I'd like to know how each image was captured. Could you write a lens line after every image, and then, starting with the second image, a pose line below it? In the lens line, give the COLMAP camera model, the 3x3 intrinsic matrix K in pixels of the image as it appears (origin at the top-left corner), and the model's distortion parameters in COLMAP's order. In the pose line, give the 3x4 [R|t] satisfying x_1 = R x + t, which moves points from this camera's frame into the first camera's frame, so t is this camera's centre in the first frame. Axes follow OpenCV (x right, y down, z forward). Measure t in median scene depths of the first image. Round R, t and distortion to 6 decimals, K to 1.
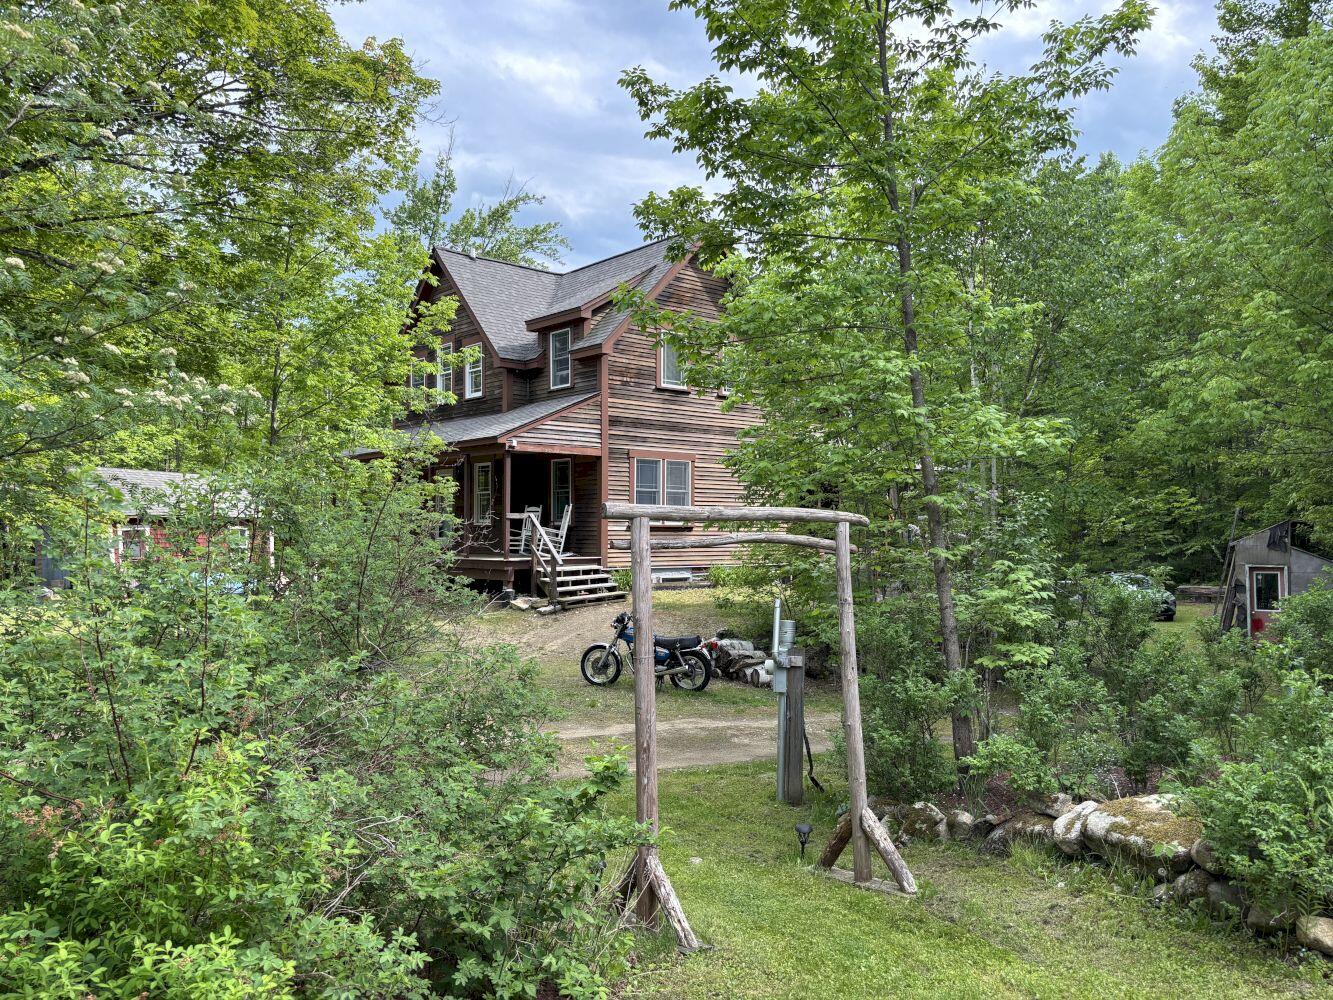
lens RADIAL K [[1014.8, 0, 697.5], [0, 1014.8, 507.5], [0, 0, 1]] dist [0.012001, 0.001344]
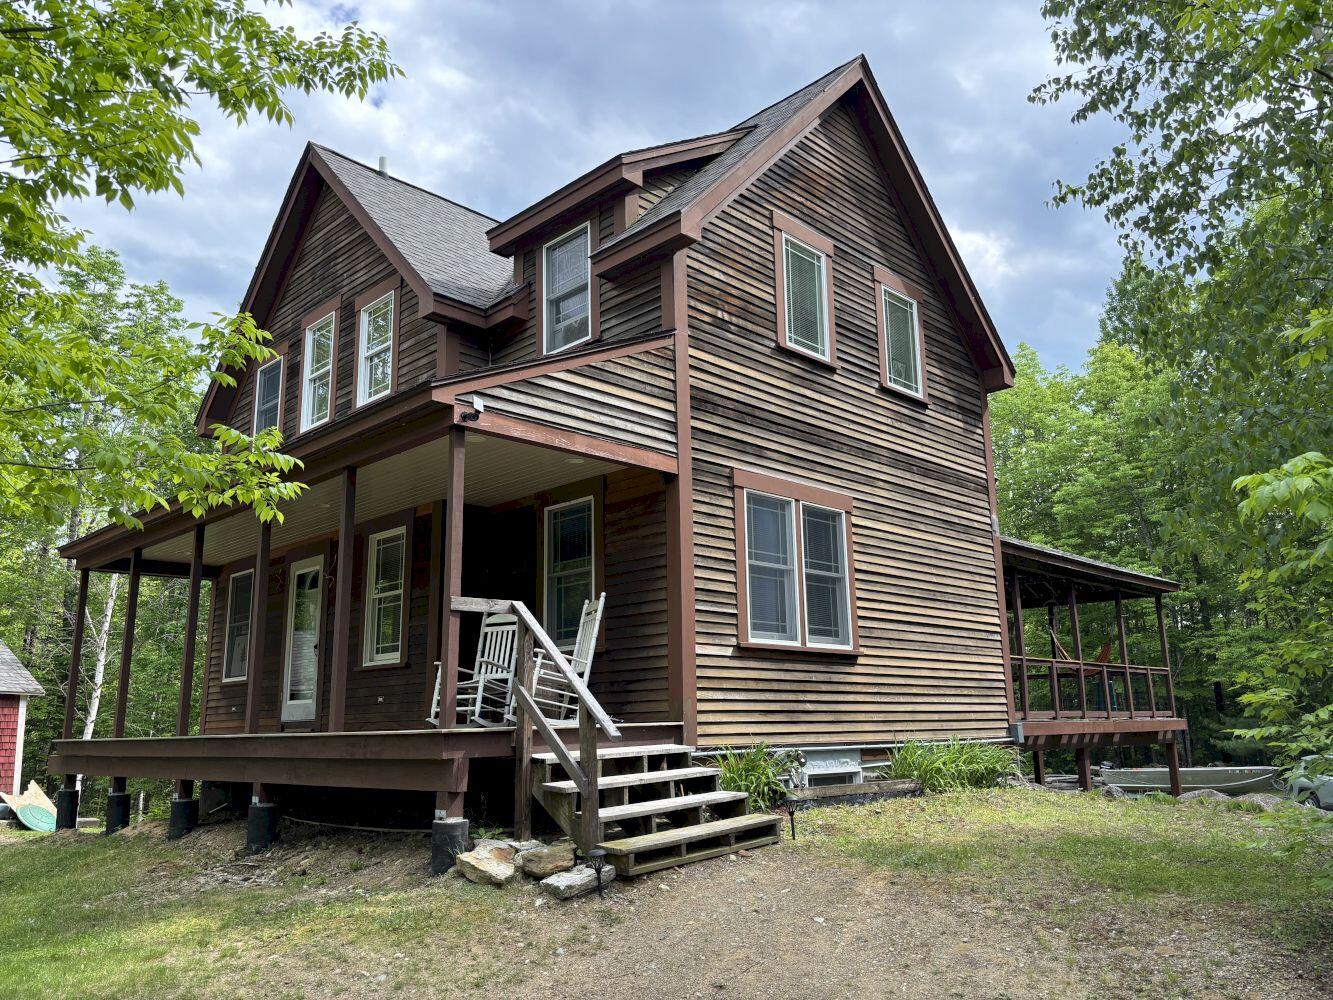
lens RADIAL K [[1018.1, 0, 666.5], [0, 1018.1, 500.0], [0, 0, 1]] dist [-0.000436, -0.000496]
pose [[0.997659, -0.000230, 0.068387, -0.129369], [0.013363, 0.981374, -0.191640, 0.040042], [-0.067069, 0.192105, 0.979080, 0.601546]]
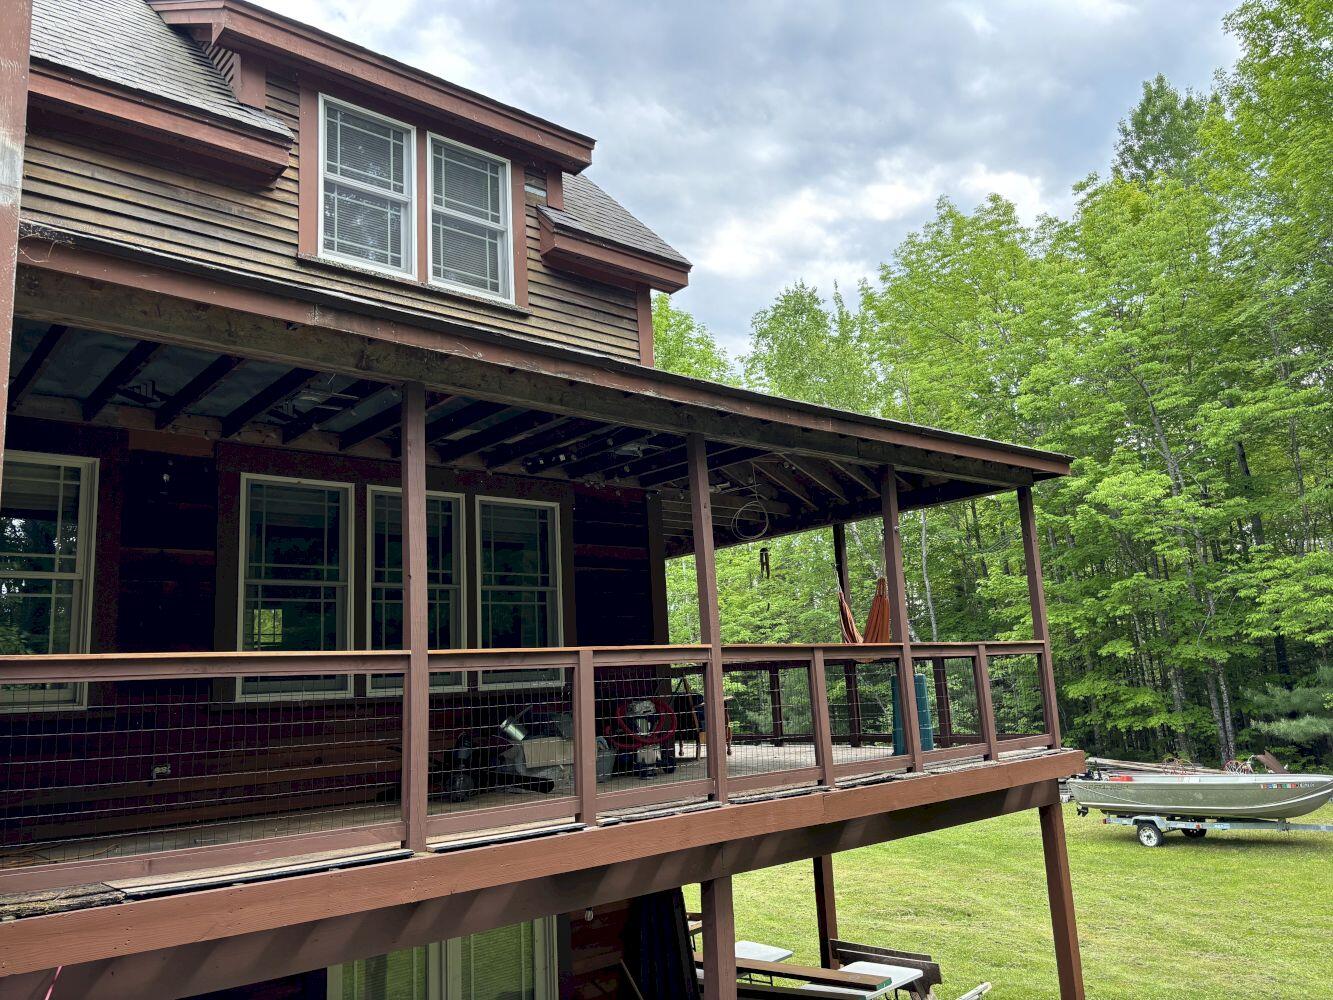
lens RADIAL K [[1014.8, 0, 697.5], [0, 1014.8, 507.5], [0, 0, 1]] dist [0.012001, 0.001344]
pose [[0.998488, -0.053350, 0.013275, 0.246220], [0.054758, 0.986585, -0.153790, 0.023012], [-0.004892, 0.154284, 0.988014, 1.081418]]
